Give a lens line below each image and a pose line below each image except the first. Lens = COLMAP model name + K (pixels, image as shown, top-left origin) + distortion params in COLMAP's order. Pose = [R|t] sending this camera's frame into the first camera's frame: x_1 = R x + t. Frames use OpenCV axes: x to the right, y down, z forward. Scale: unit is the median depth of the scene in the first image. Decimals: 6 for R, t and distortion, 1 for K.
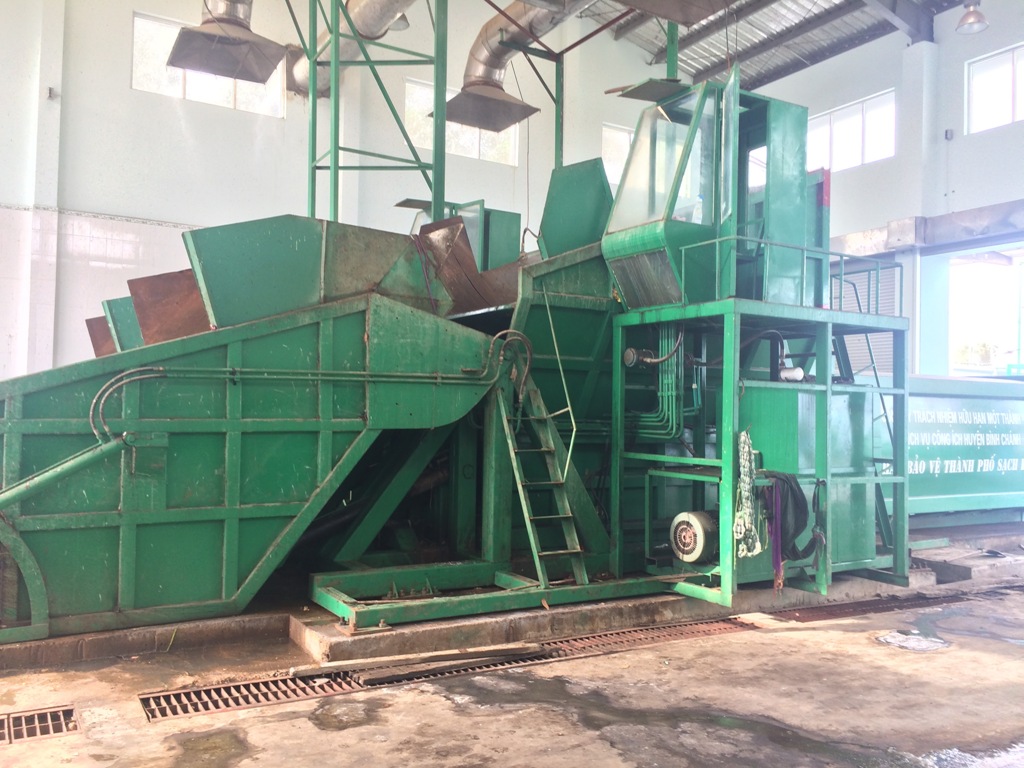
lens RADIAL K [[880.6, 0, 512.0], [0, 880.6, 384.0], [0, 0, 1]] dist [0.089878, -0.110998]
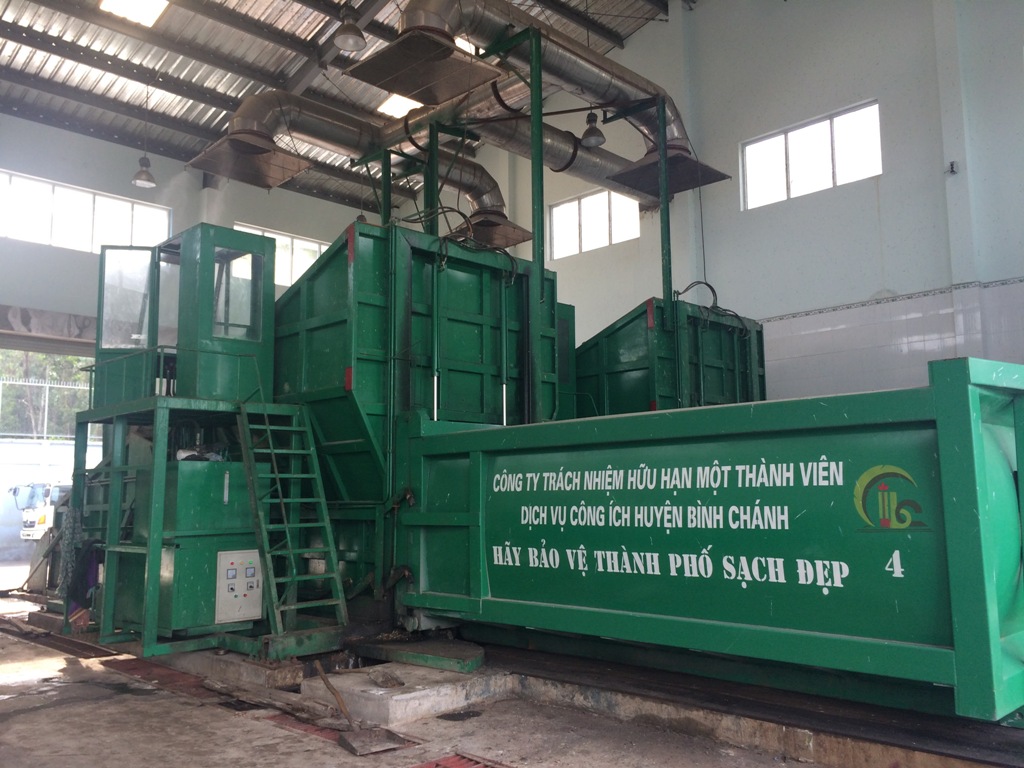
lens RADIAL K [[882.4, 0, 486.5], [0, 882.4, 378.4], [0, 0, 1]] dist [0.046332, -0.007124]
pose [[0.233584, -0.152868, -0.960245, 1.043757], [0.040103, 0.988238, -0.147569, 0.053605], [0.971509, -0.004038, 0.236967, 0.759773]]
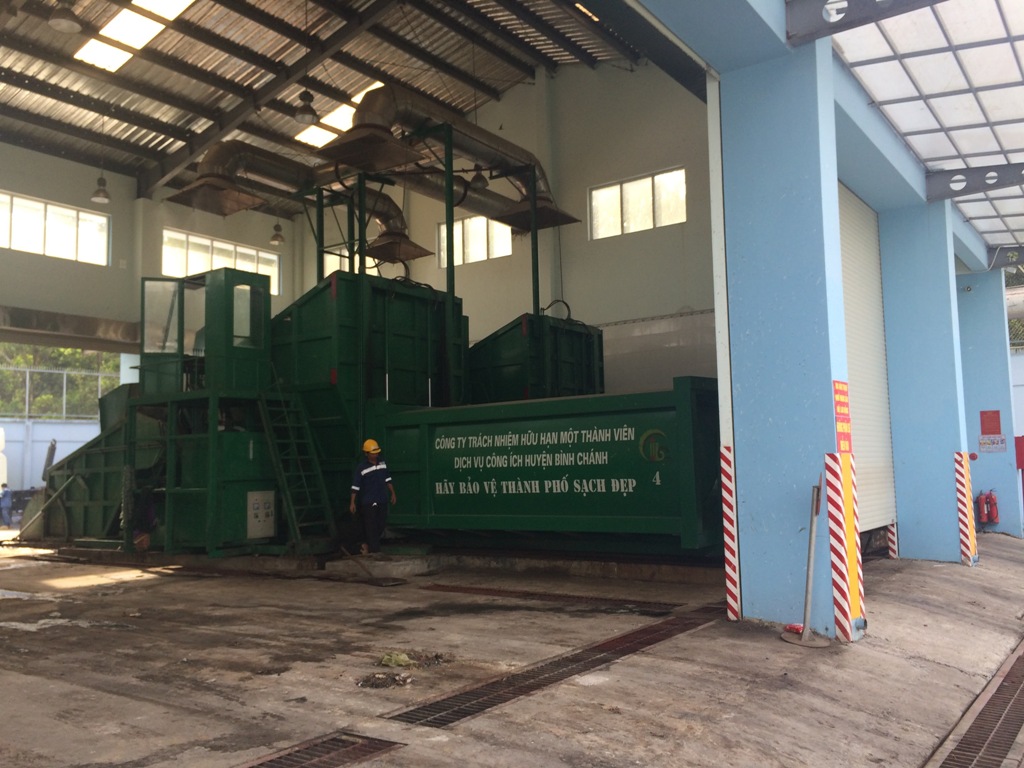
lens RADIAL K [[880.6, 0, 512.0], [0, 880.6, 384.0], [0, 0, 1]] dist [0.089878, -0.110998]
pose [[0.414465, -0.116643, -0.902559, 1.404765], [0.058225, 0.993119, -0.101609, 0.075660], [0.908201, -0.010438, 0.418405, 0.559194]]
